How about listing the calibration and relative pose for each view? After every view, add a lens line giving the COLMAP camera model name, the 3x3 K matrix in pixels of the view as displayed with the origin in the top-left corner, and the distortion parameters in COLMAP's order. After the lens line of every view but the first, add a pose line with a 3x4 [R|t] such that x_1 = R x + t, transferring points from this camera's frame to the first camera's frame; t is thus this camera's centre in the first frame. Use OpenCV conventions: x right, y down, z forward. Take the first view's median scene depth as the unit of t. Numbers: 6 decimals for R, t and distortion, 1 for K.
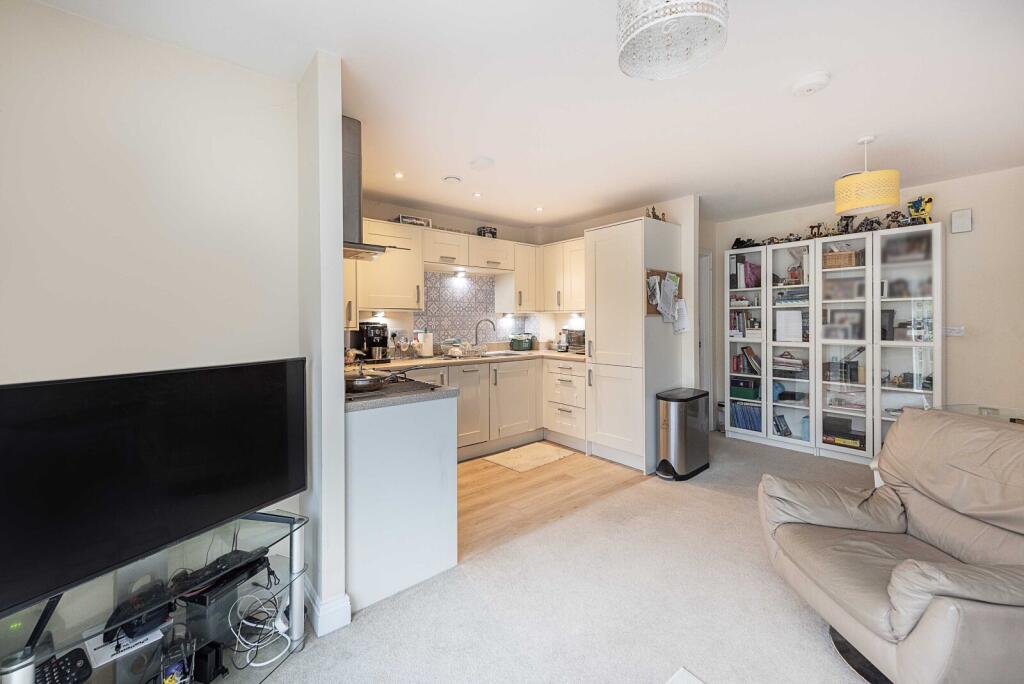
lens RADIAL K [[408.7, 0, 506.5], [0, 408.7, 319.6], [0, 0, 1]] dist [0.003068, 0.000014]
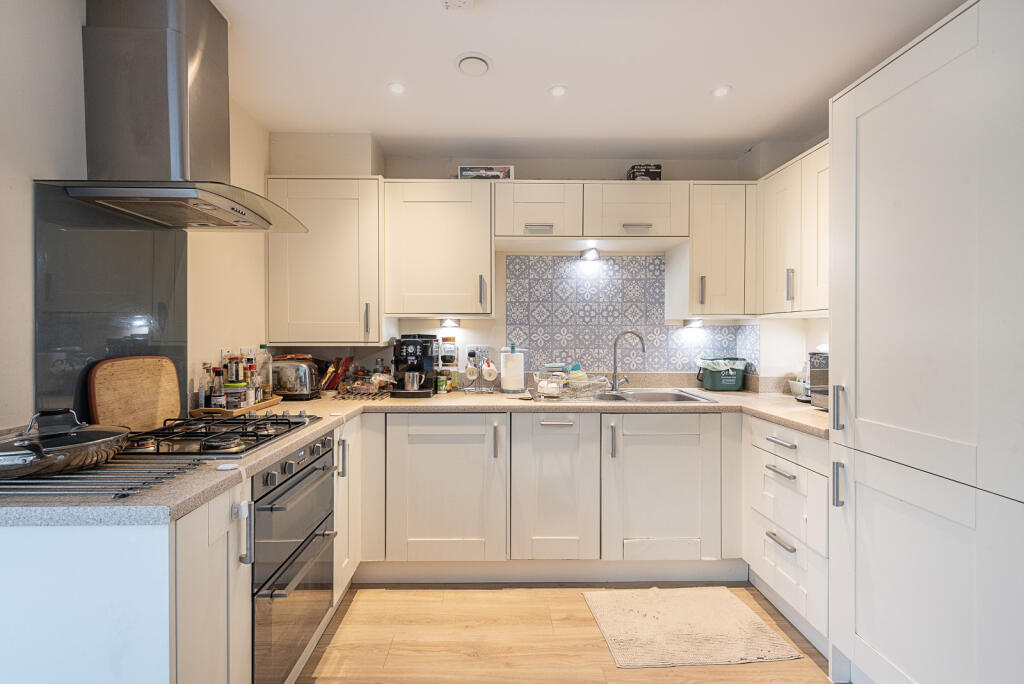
lens RADIAL K [[441.3, 0, 504.0], [0, 441.3, 336.2], [0, 0, 1]] dist [0.005495, -0.000099]
pose [[0.782342, 0.008112, -0.622796, 0.201069], [-0.002659, 0.999950, 0.009685, 0.001222], [0.622844, -0.005921, 0.782324, 0.448601]]
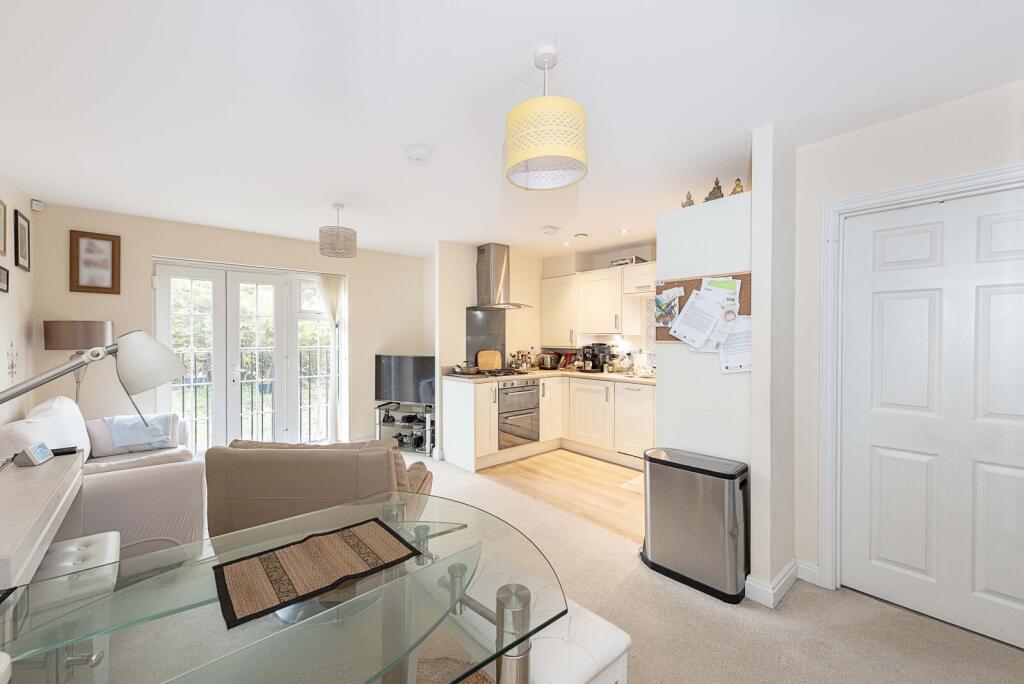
lens RADIAL K [[408.7, 0, 510.6], [0, 408.7, 341.2], [0, 0, 1]] dist [0.003068, 0.000014]
pose [[0.023748, 0.015559, -0.999597, 0.915167], [0.003973, 0.999870, 0.015658, -0.021443], [0.999710, -0.004343, 0.023683, 0.580646]]
